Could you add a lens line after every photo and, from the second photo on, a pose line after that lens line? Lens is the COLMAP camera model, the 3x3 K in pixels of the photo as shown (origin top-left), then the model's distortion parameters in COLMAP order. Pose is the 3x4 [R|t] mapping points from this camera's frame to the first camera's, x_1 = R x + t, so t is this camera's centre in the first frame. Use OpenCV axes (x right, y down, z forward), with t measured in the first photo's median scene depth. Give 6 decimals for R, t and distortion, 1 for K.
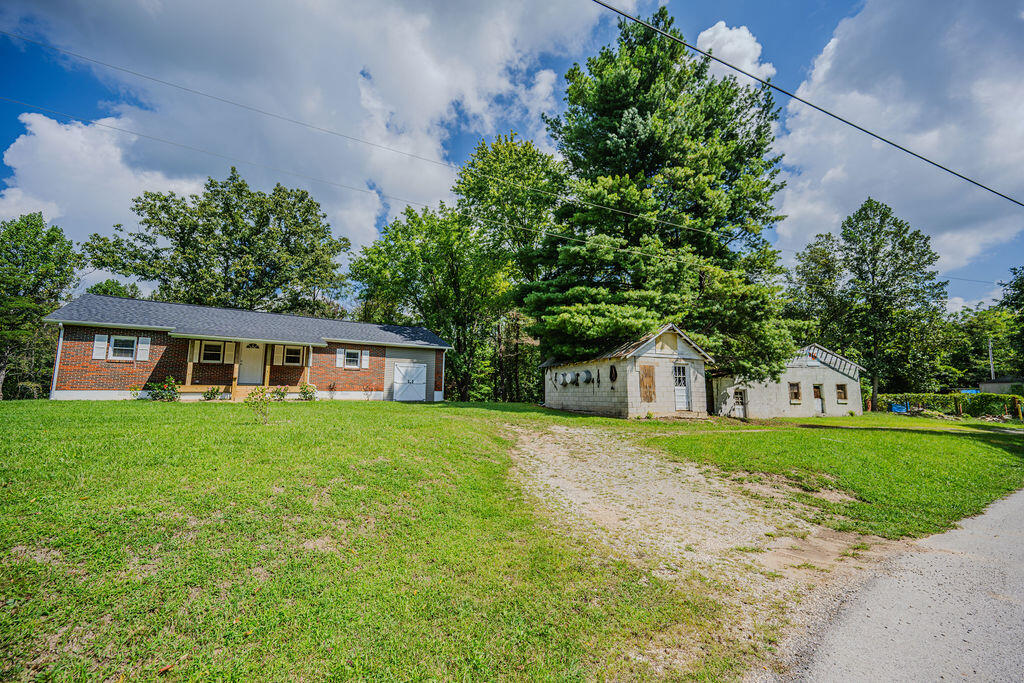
lens RADIAL K [[402.7, 0, 514.0], [0, 402.7, 342.1], [0, 0, 1]] dist [0.000317, 0.000089]
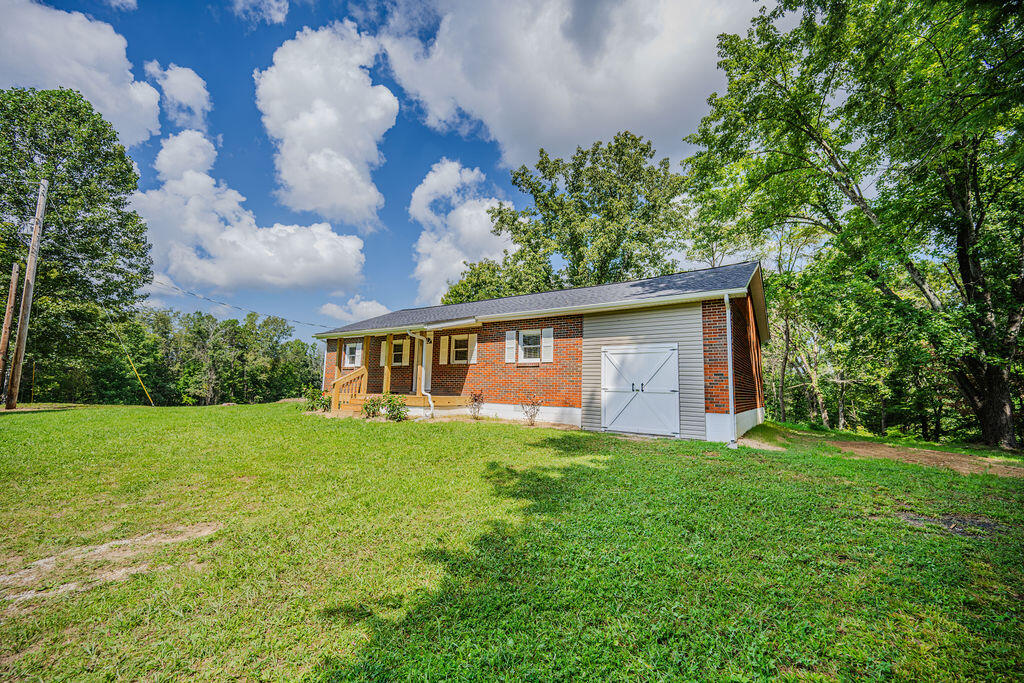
lens RADIAL K [[402.7, 0, 517.4], [0, 402.7, 342.9], [0, 0, 1]] dist [0.000317, 0.000089]
pose [[0.362806, -0.096476, -0.926857, 0.130880], [0.104280, 0.992582, -0.062499, 0.083403], [0.926012, -0.073978, 0.370175, 0.929313]]
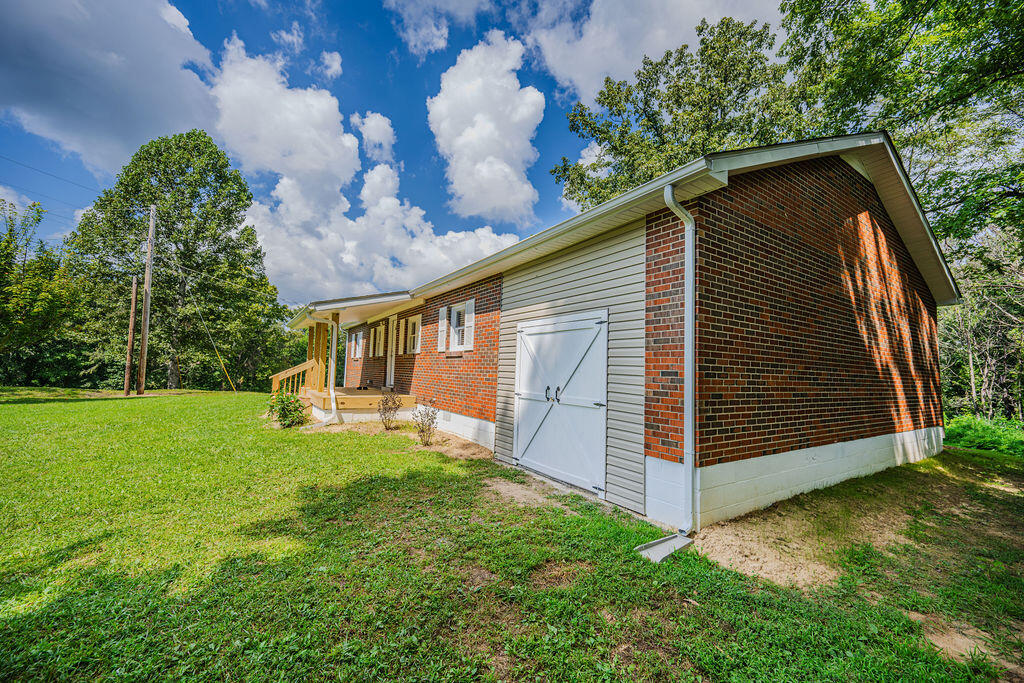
lens RADIAL K [[402.7, 0, 516.5], [0, 402.7, 342.1], [0, 0, 1]] dist [0.000317, 0.000089]
pose [[-0.019678, -0.072788, -0.997153, -0.020391], [0.108351, 0.991317, -0.074500, 0.107575], [0.993918, -0.109509, -0.011621, 1.264291]]
